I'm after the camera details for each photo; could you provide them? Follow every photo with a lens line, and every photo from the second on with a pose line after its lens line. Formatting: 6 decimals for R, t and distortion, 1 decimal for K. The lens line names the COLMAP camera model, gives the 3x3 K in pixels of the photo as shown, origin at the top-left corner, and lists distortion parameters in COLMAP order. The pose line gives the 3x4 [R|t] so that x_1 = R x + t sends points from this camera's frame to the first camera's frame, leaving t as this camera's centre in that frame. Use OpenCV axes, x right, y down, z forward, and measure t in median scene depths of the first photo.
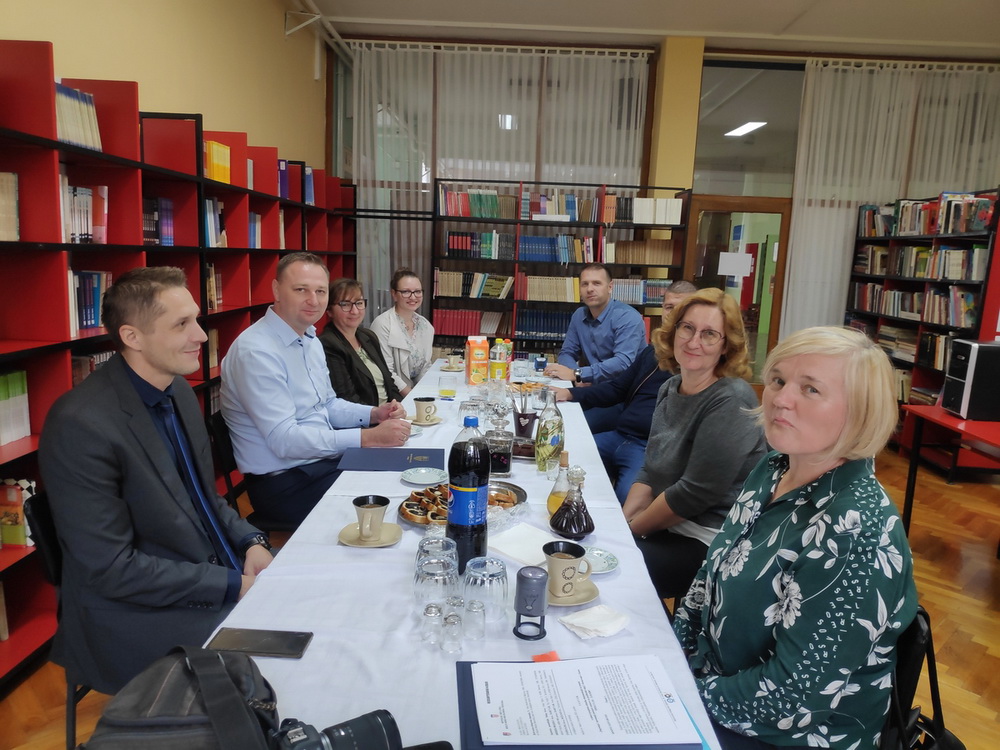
lens RADIAL K [[688.0, 0, 500.0], [0, 688.0, 375.0], [0, 0, 1]] dist [0.001381, -0.003852]
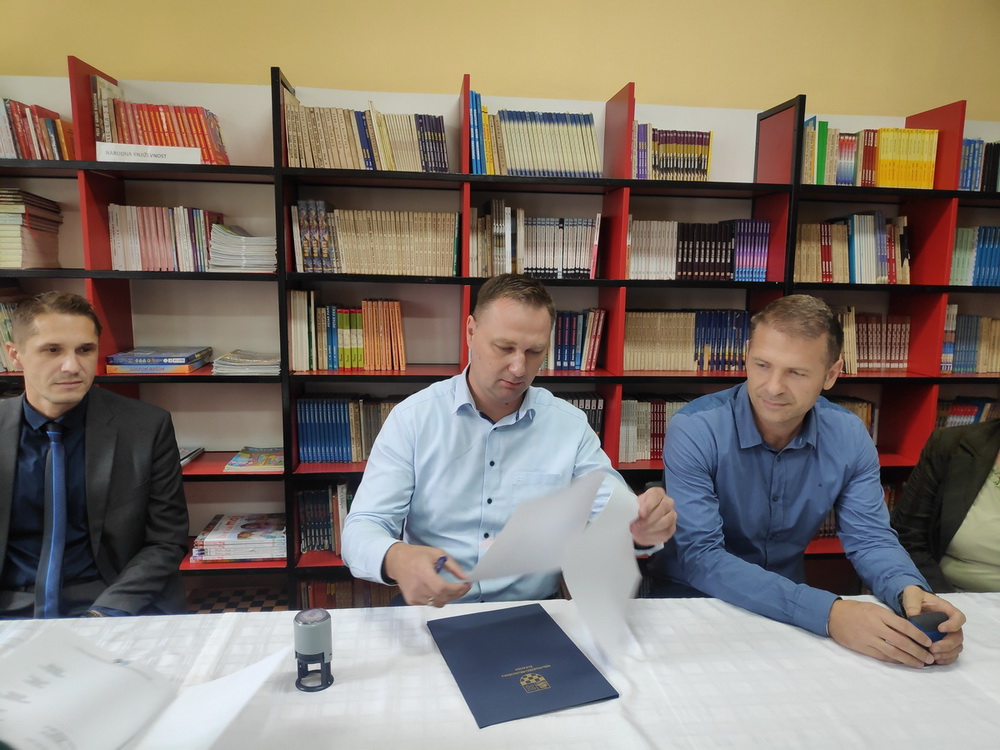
lens RADIAL K [[688.0, 0, 500.0], [0, 688.0, 375.0], [0, 0, 1]] dist [0.001381, -0.003852]
pose [[0.131496, 0.119247, -0.984118, 0.243573], [-0.183592, 0.978495, 0.094034, -0.105818], [0.974168, 0.168311, 0.150561, 0.622038]]
